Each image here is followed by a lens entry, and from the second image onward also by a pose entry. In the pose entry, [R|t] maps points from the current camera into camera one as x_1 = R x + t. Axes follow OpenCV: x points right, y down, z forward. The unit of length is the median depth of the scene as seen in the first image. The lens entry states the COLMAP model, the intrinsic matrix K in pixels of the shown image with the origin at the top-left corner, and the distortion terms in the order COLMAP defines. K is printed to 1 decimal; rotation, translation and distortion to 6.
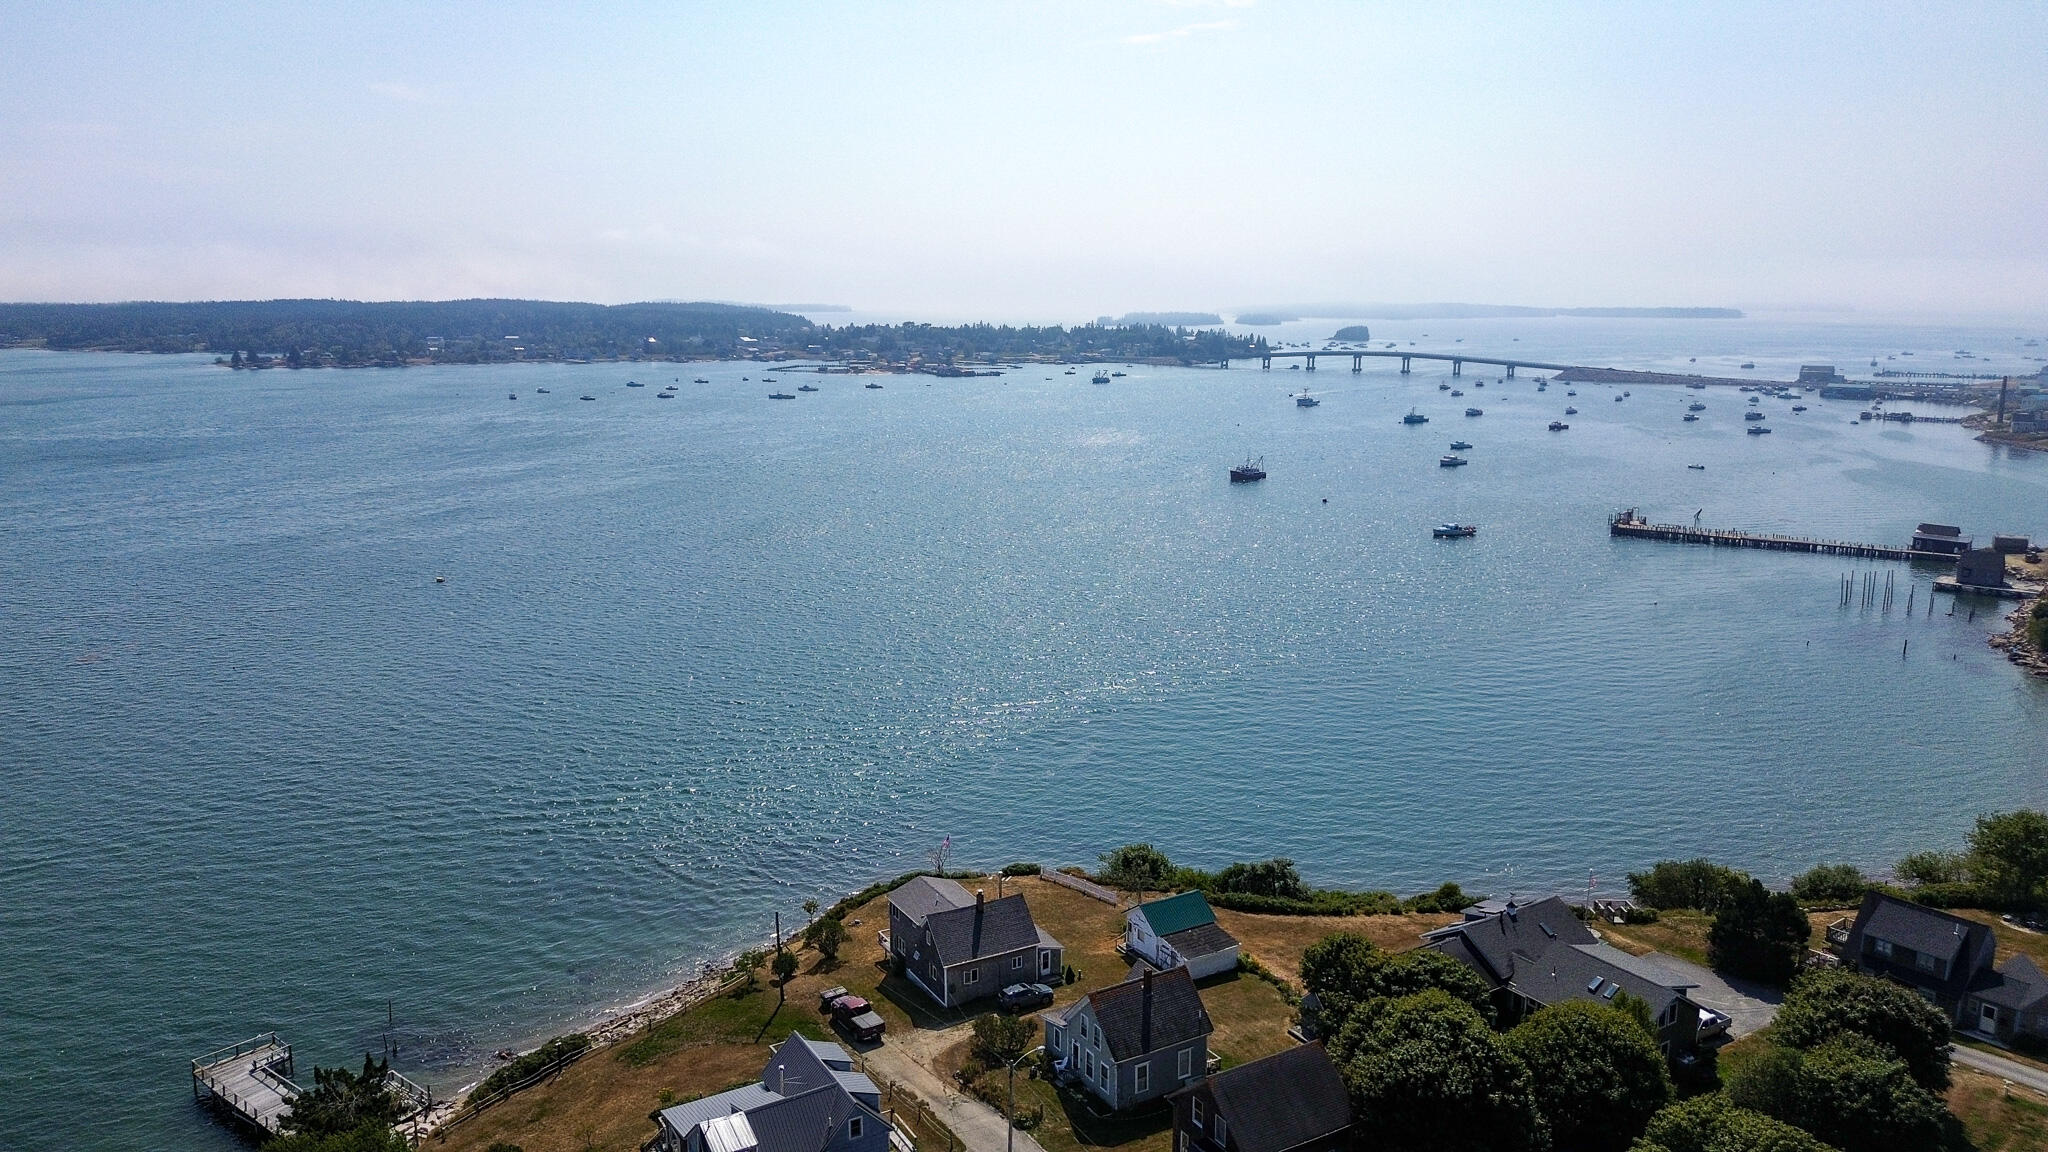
lens RADIAL K [[1451.5, 0, 1024.0], [0, 1451.5, 576.0], [0, 0, 1]] dist [0.084627, -0.087540]
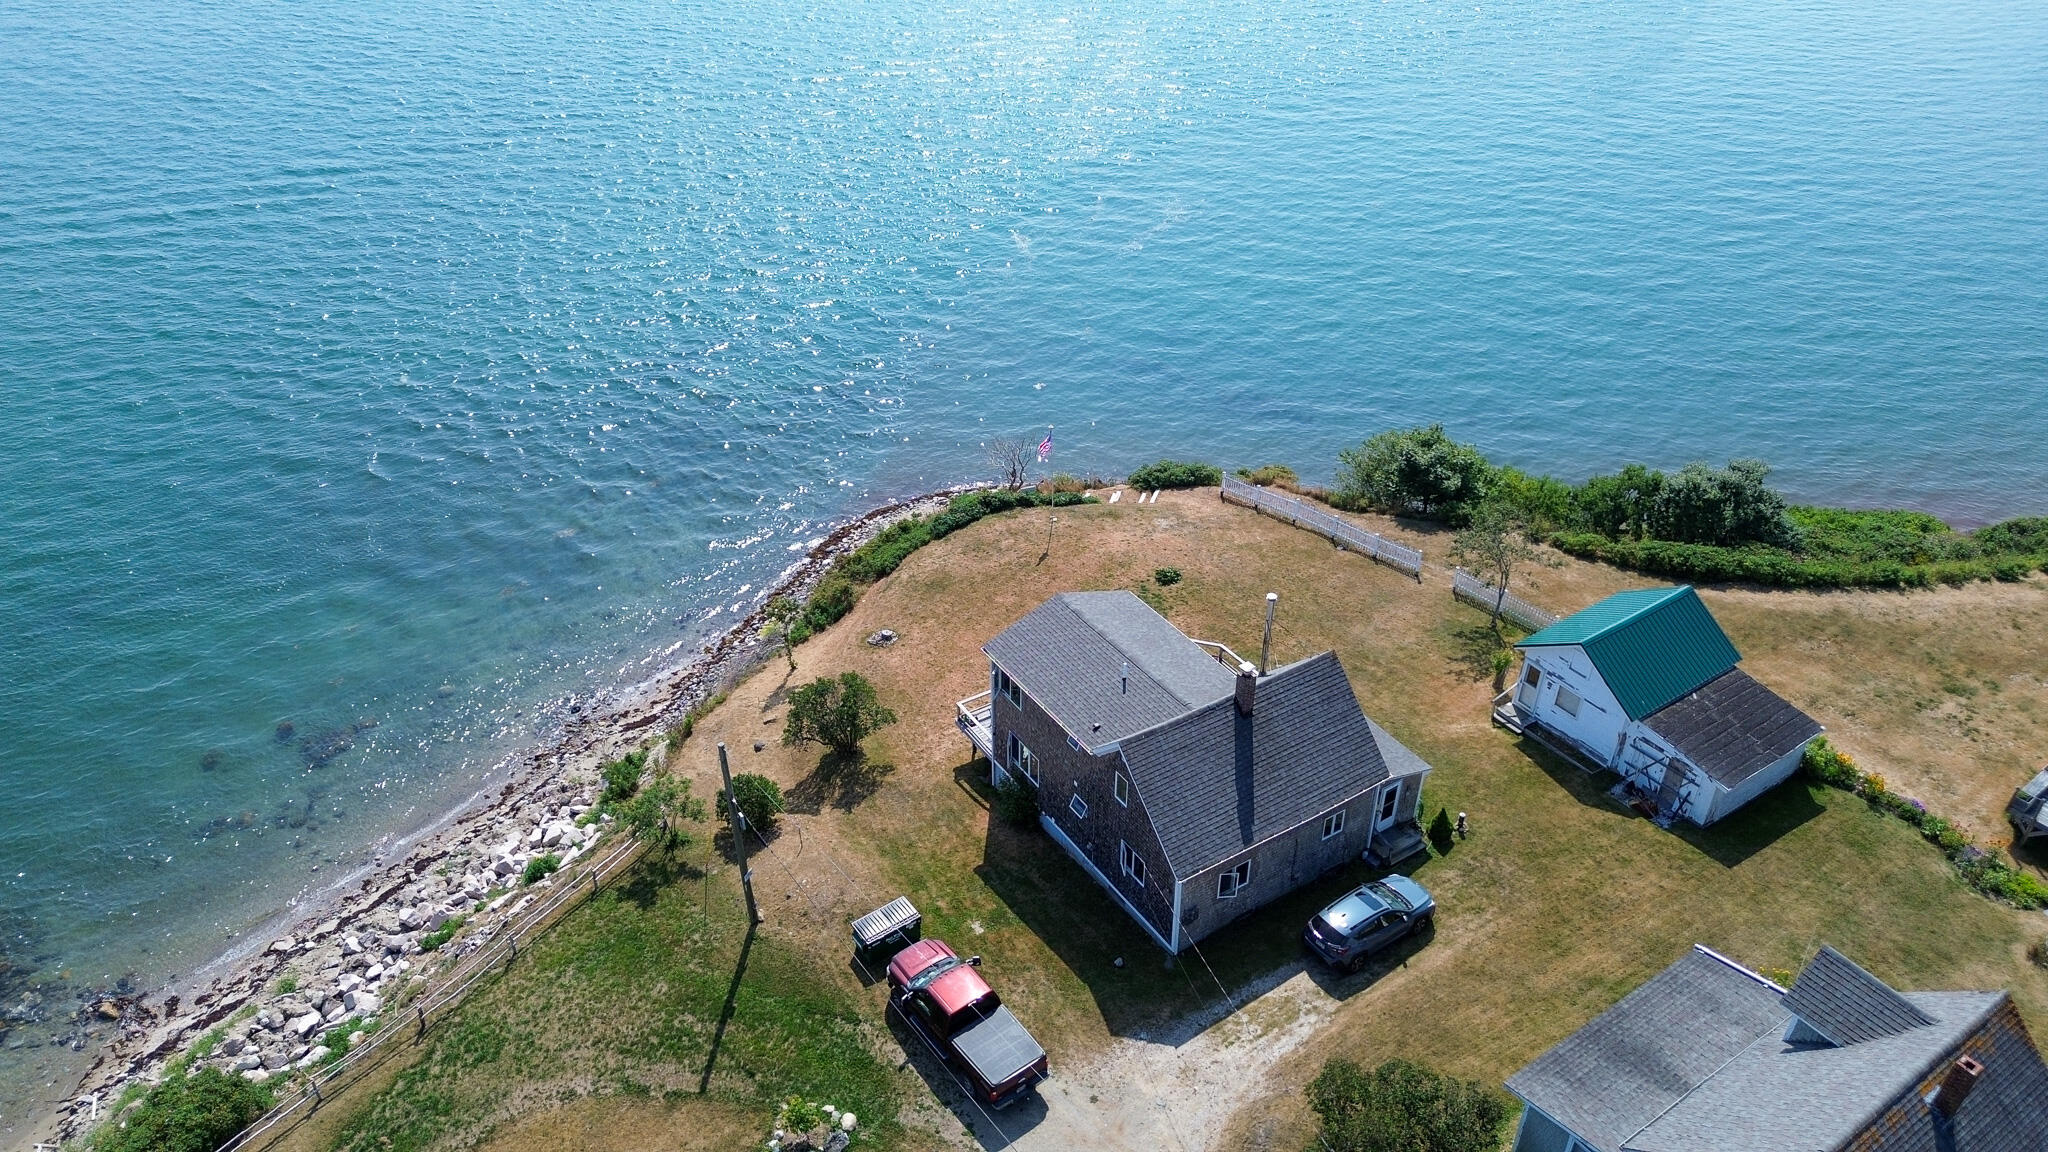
lens RADIAL K [[1451.5, 0, 1024.0], [0, 1451.5, 576.0], [0, 0, 1]] dist [0.084627, -0.087540]
pose [[0.997792, -0.031607, 0.058410, -0.109103], [0.006433, 0.921352, 0.388676, 0.043179], [-0.066101, -0.387442, 0.919521, 0.647060]]
